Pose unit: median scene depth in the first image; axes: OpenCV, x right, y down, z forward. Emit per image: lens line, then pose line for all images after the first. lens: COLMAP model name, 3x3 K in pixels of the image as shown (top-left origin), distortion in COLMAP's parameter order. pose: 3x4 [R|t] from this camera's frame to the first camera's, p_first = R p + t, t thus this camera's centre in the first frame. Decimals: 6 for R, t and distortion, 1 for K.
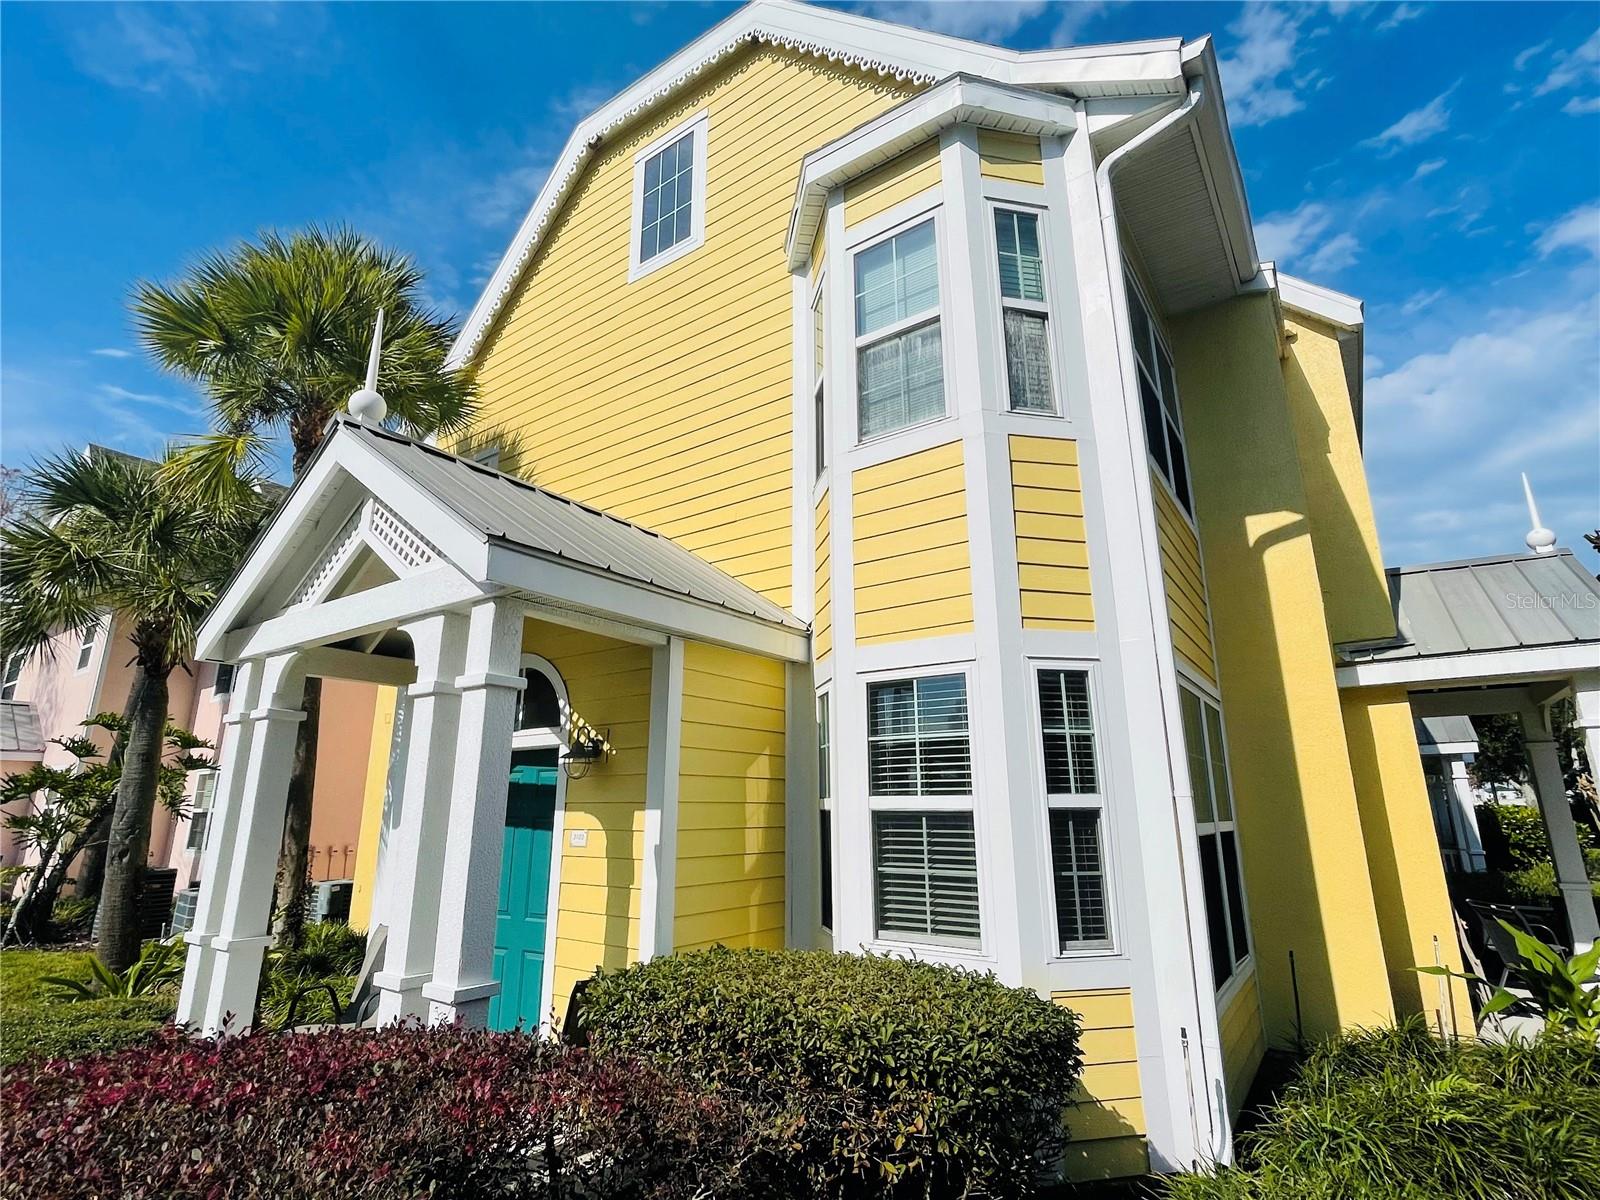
lens RADIAL K [[779.0, 0, 806.0], [0, 779.0, 602.1], [0, 0, 1]] dist [0.030150, -0.000431]
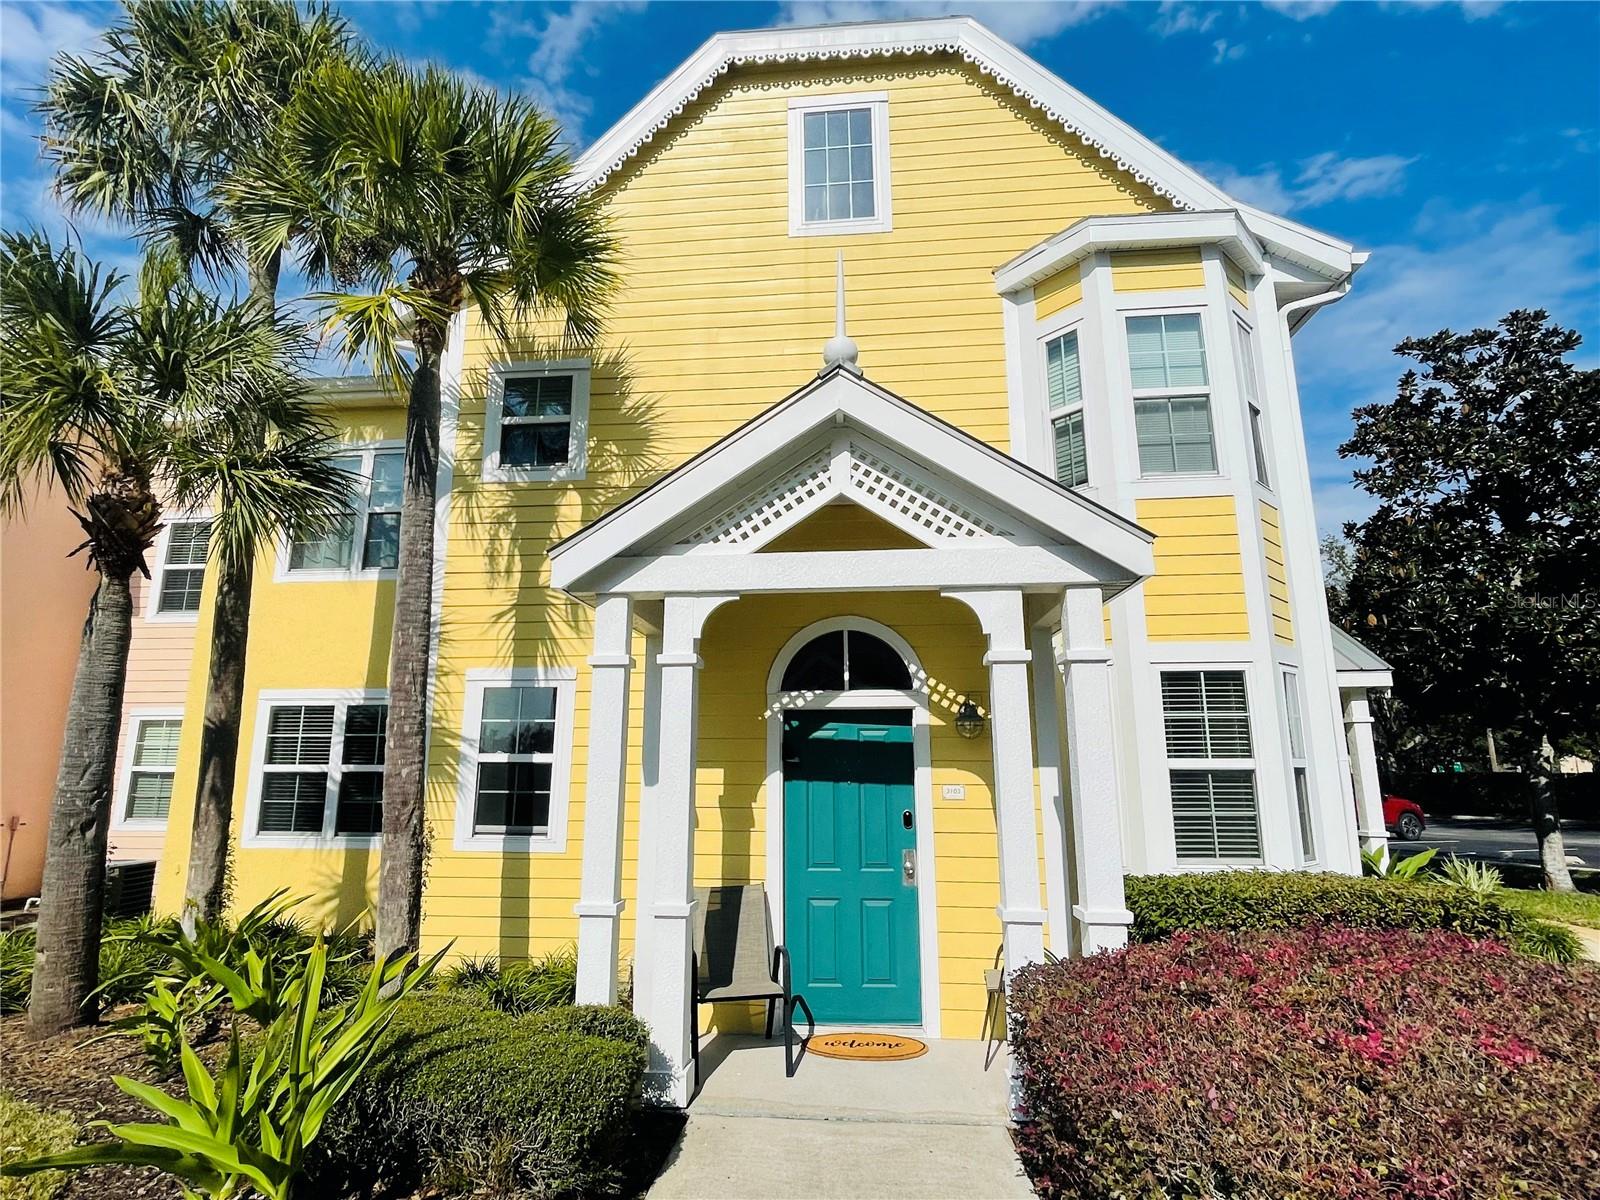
lens RADIAL K [[779.0, 0, 812.7], [0, 779.0, 606.0], [0, 0, 1]] dist [0.030150, -0.000431]
pose [[0.866771, 0.102923, 0.487969, -0.970422], [-0.129507, 0.991357, 0.020942, 0.040792], [-0.481597, -0.081347, 0.872610, 0.144706]]
